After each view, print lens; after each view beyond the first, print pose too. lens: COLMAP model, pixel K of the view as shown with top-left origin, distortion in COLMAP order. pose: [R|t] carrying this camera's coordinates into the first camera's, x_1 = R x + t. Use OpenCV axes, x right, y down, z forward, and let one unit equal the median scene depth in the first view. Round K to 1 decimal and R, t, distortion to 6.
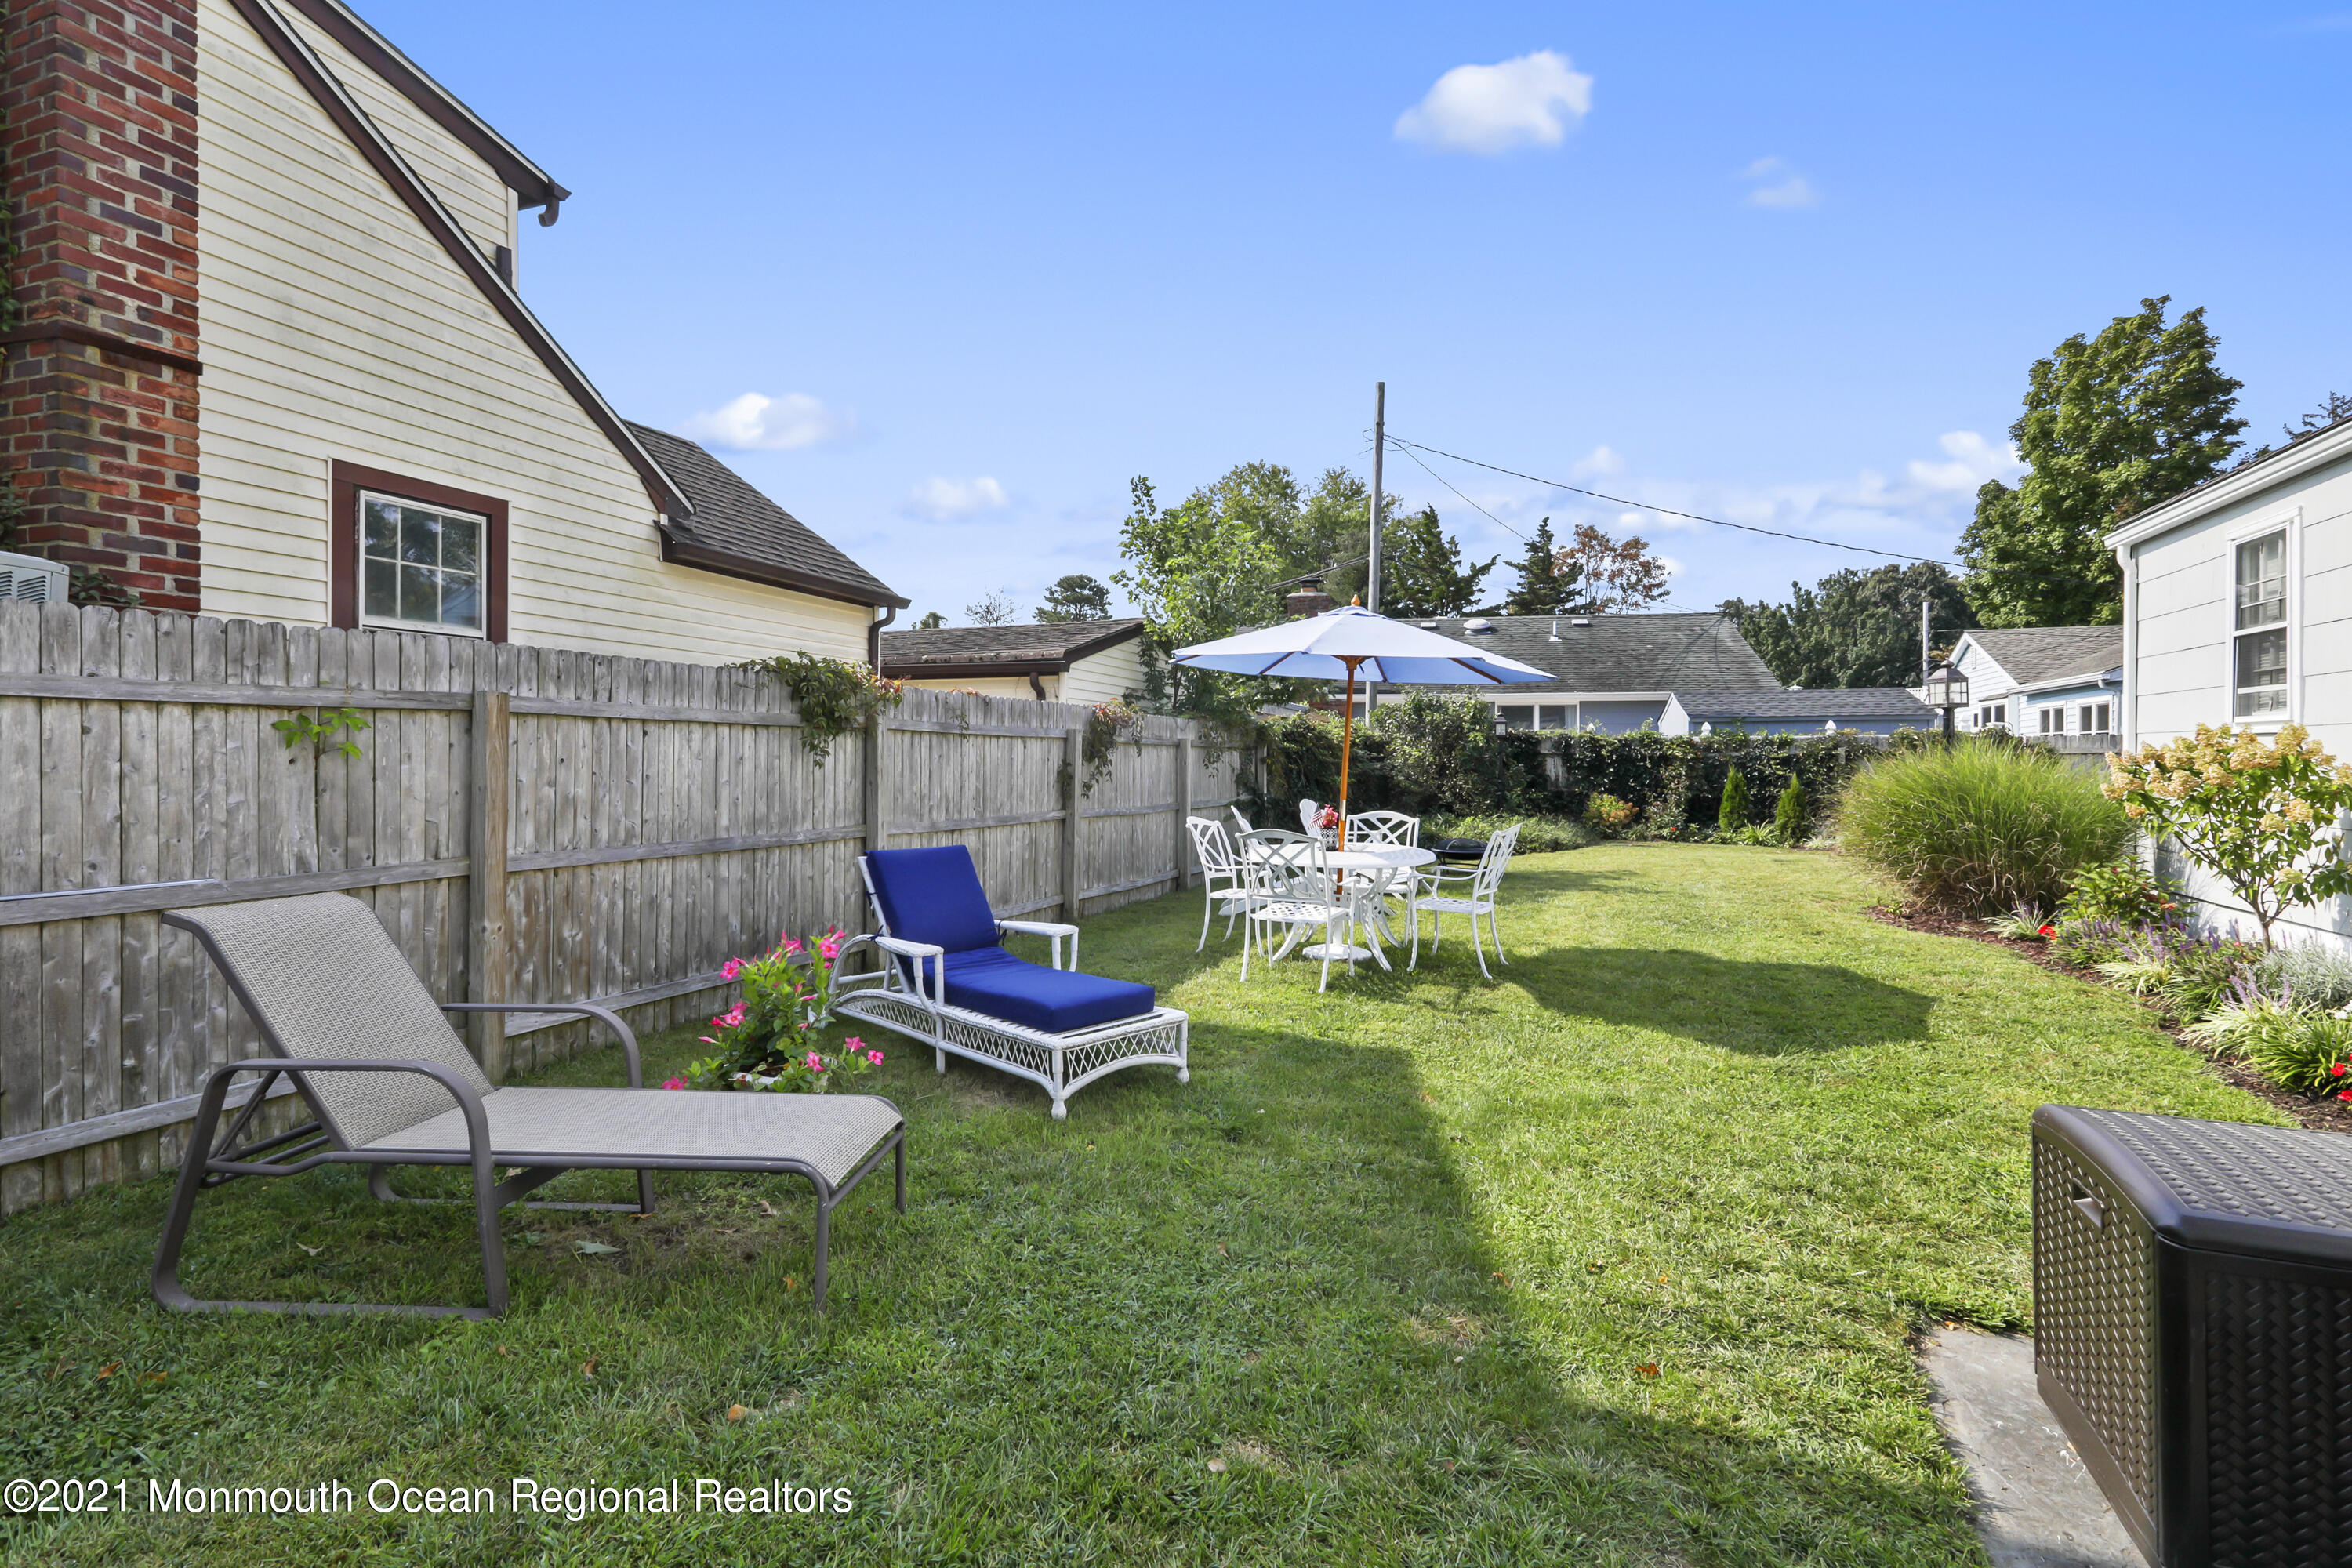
lens RADIAL K [[1074.8, 0, 1168.1], [0, 1074.8, 752.6], [0, 0, 1]] dist [-0.001078, 0.004067]
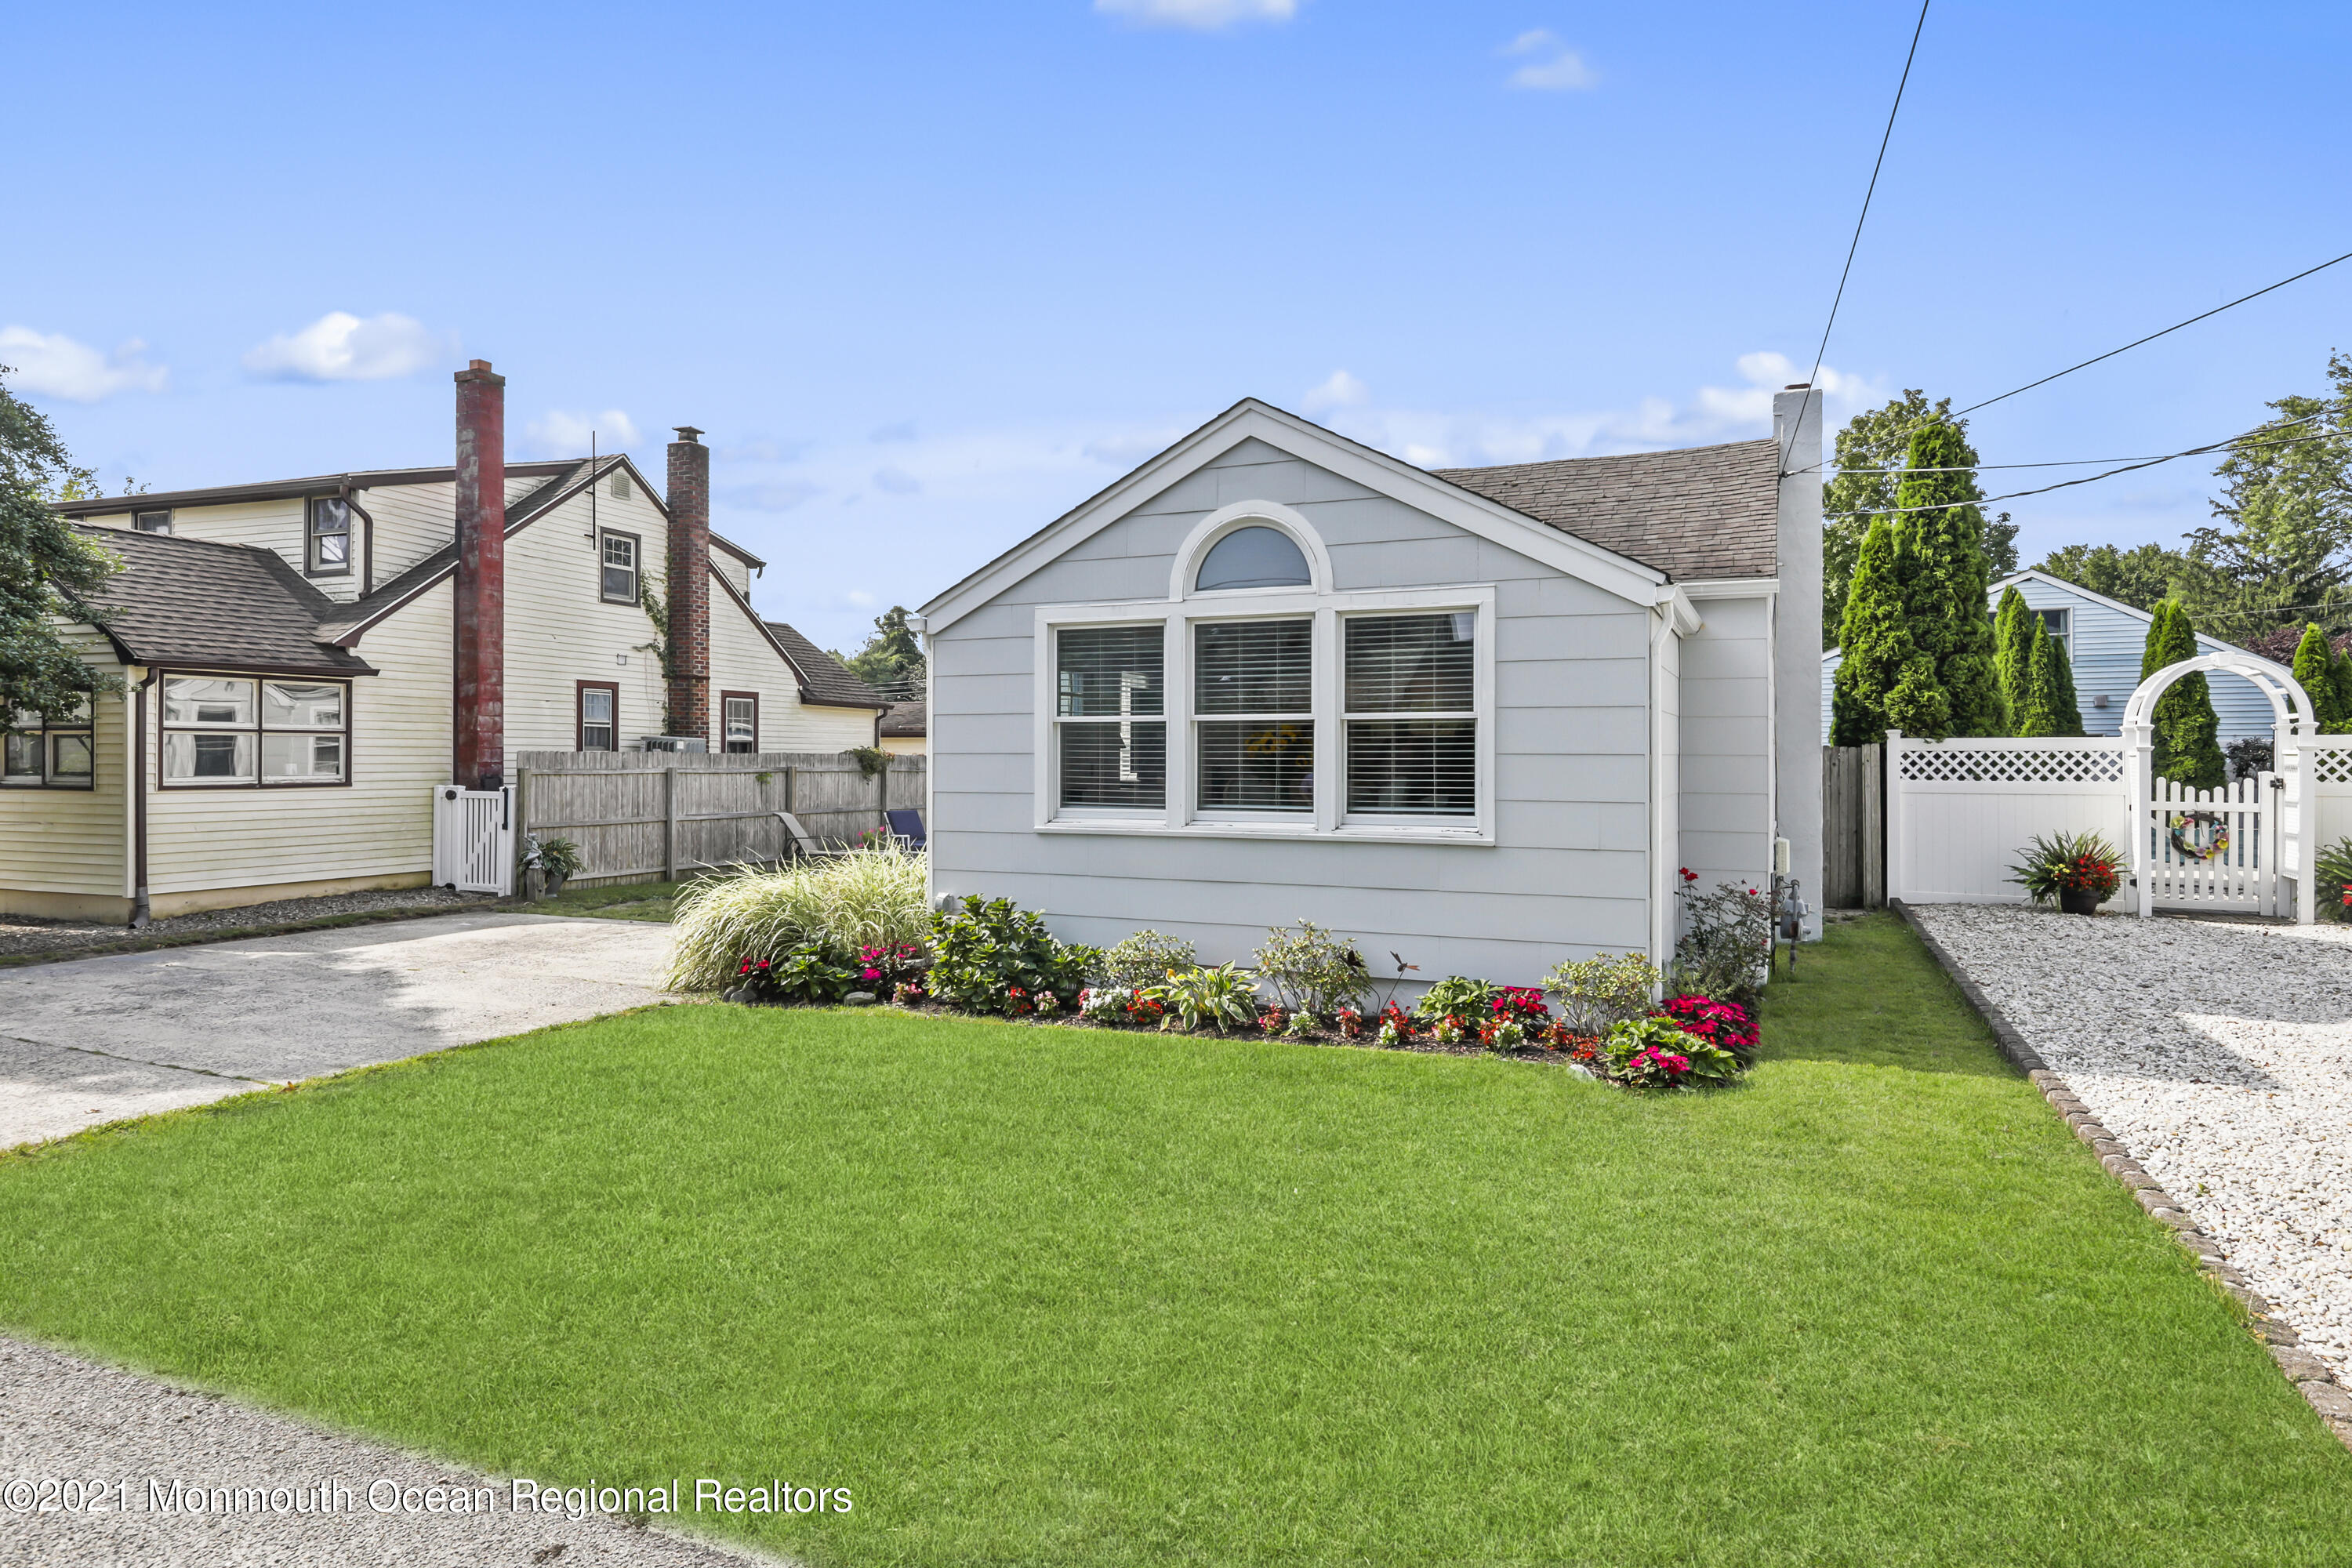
lens RADIAL K [[1373.9, 0, 1169.6], [0, 1373.9, 756.0], [0, 0, 1]] dist [-0.001506, -0.000287]
pose [[0.999807, -0.000380, -0.019663, 0.204534], [0.000415, 0.999998, 0.001824, -0.025845], [0.019662, -0.001831, 0.999805, -0.974855]]
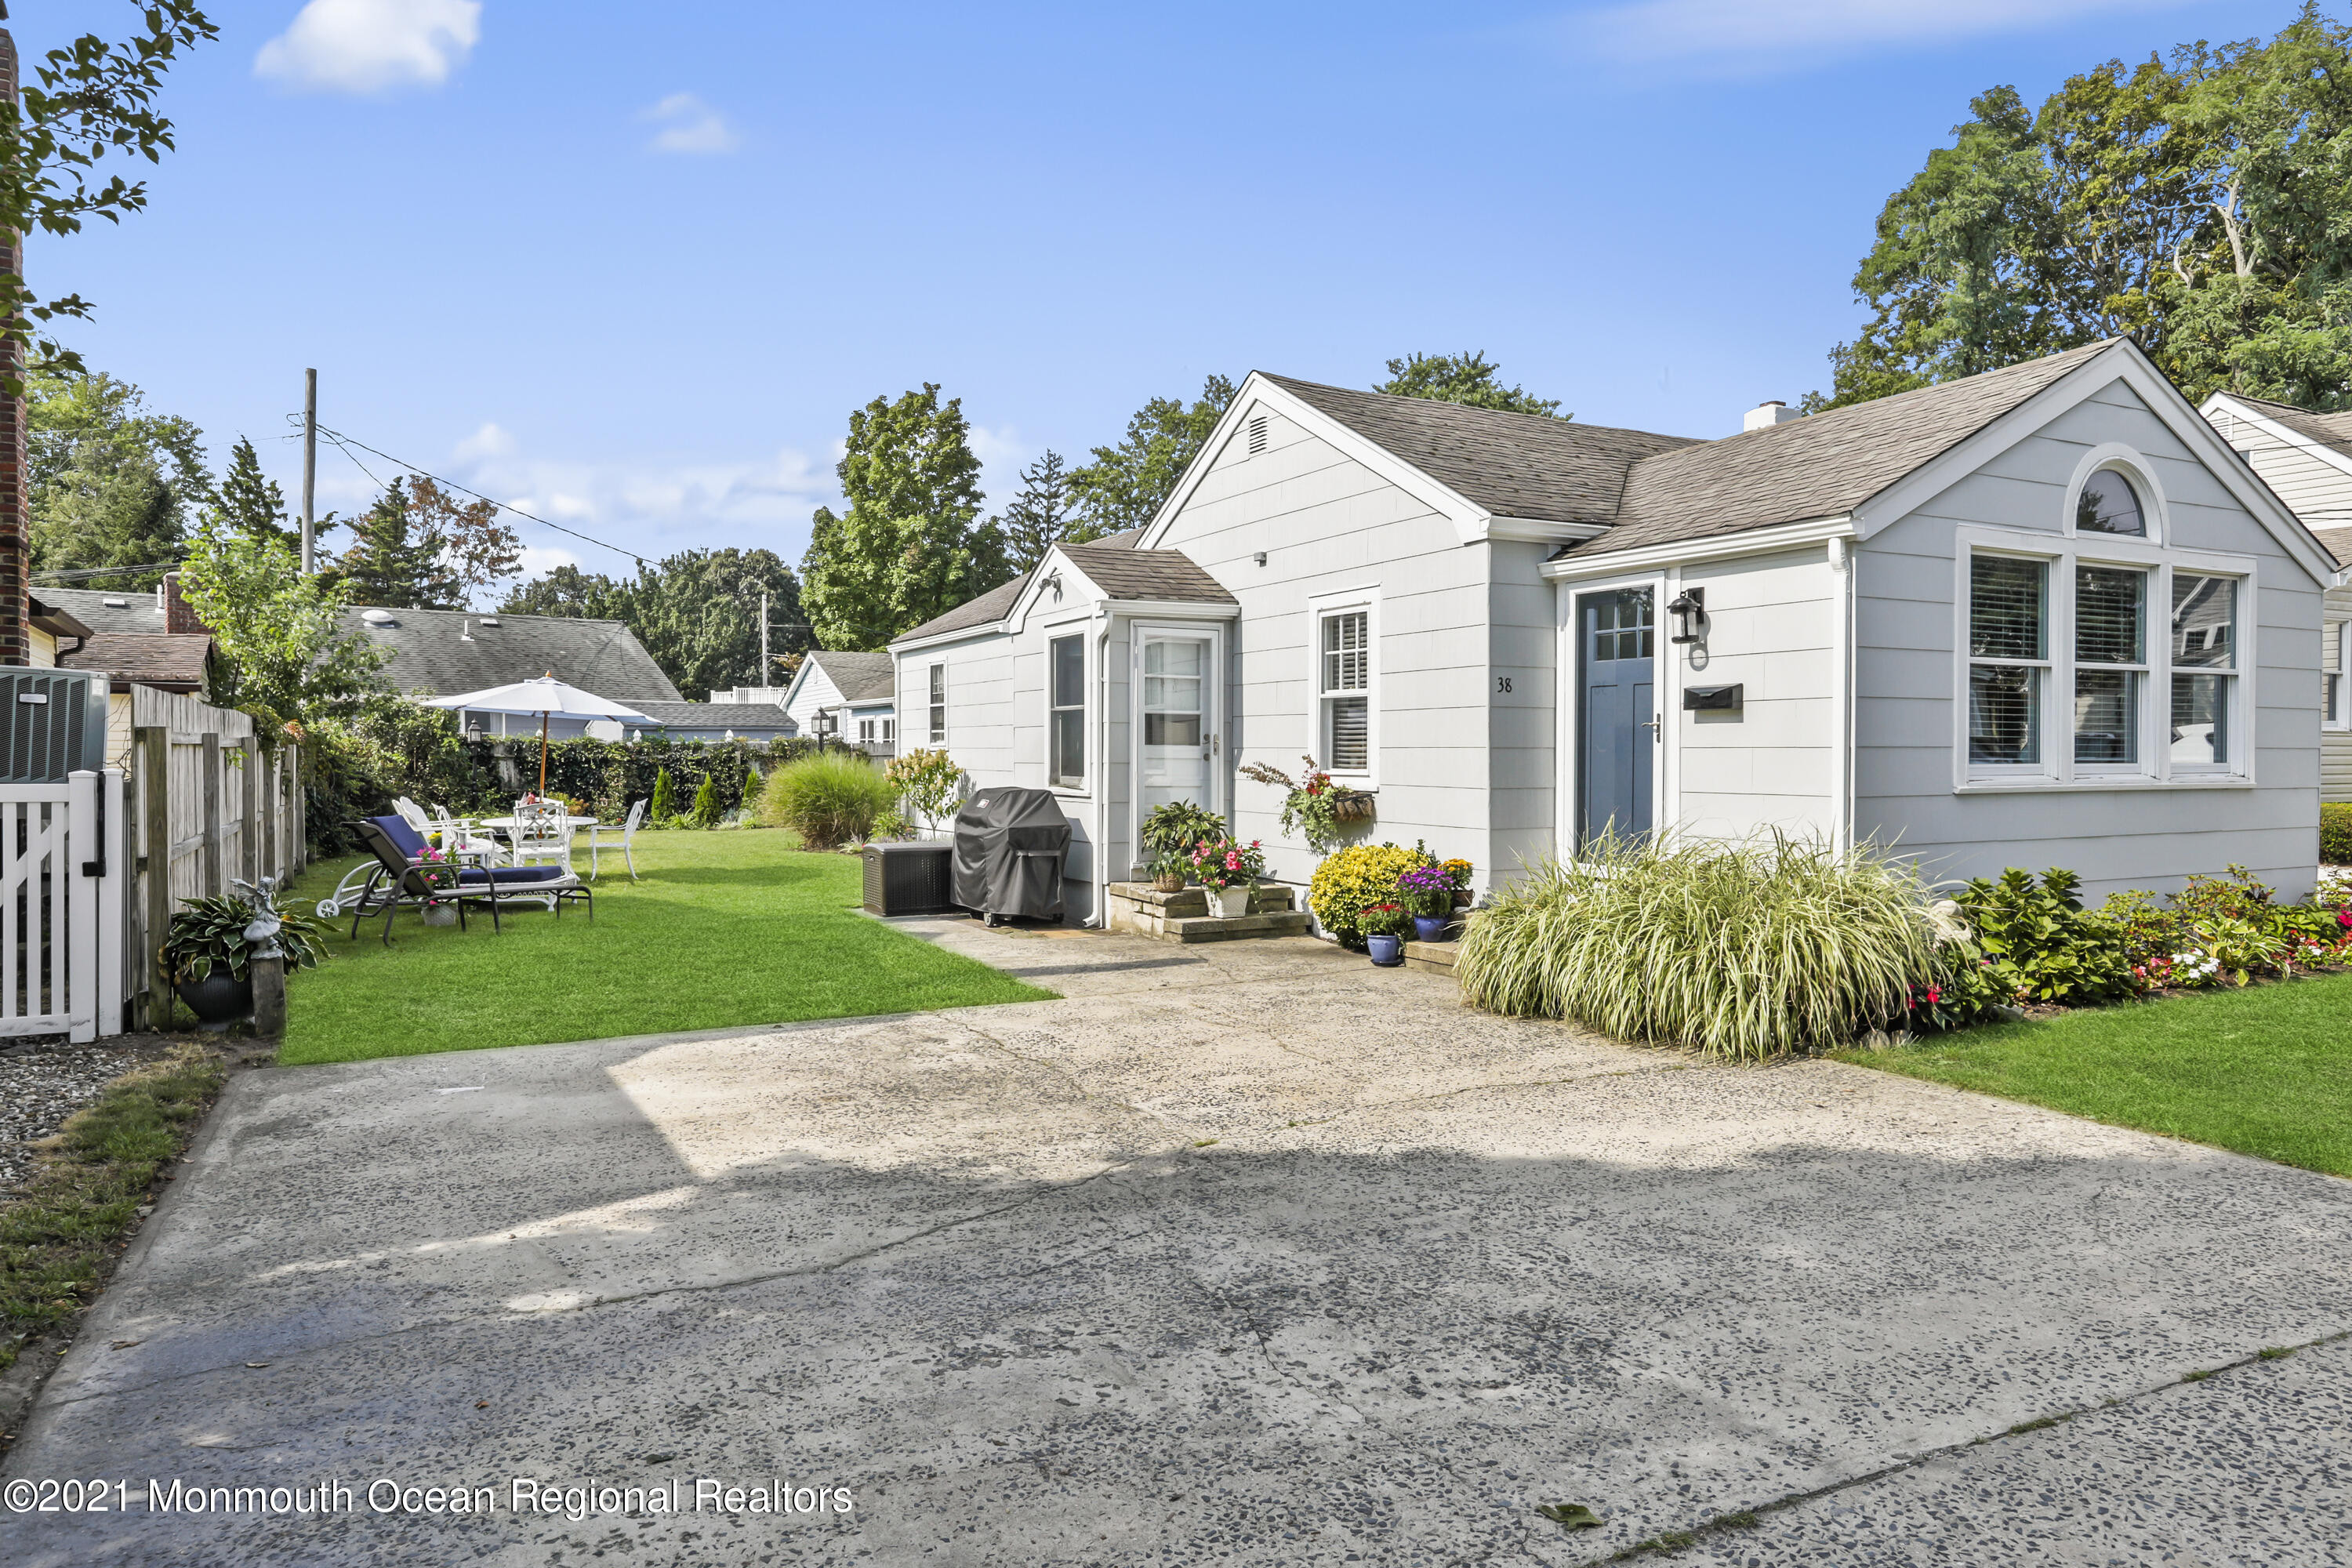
lens RADIAL K [[1492.4, 0, 1176.1], [0, 1492.4, 784.2], [0, 0, 1]] dist [0.000928, 0.003948]
pose [[0.628500, -0.019083, 0.777575, -0.429490], [-0.000006, 0.999699, 0.024540, -0.009354], [-0.777809, -0.015428, 0.628311, -0.525147]]
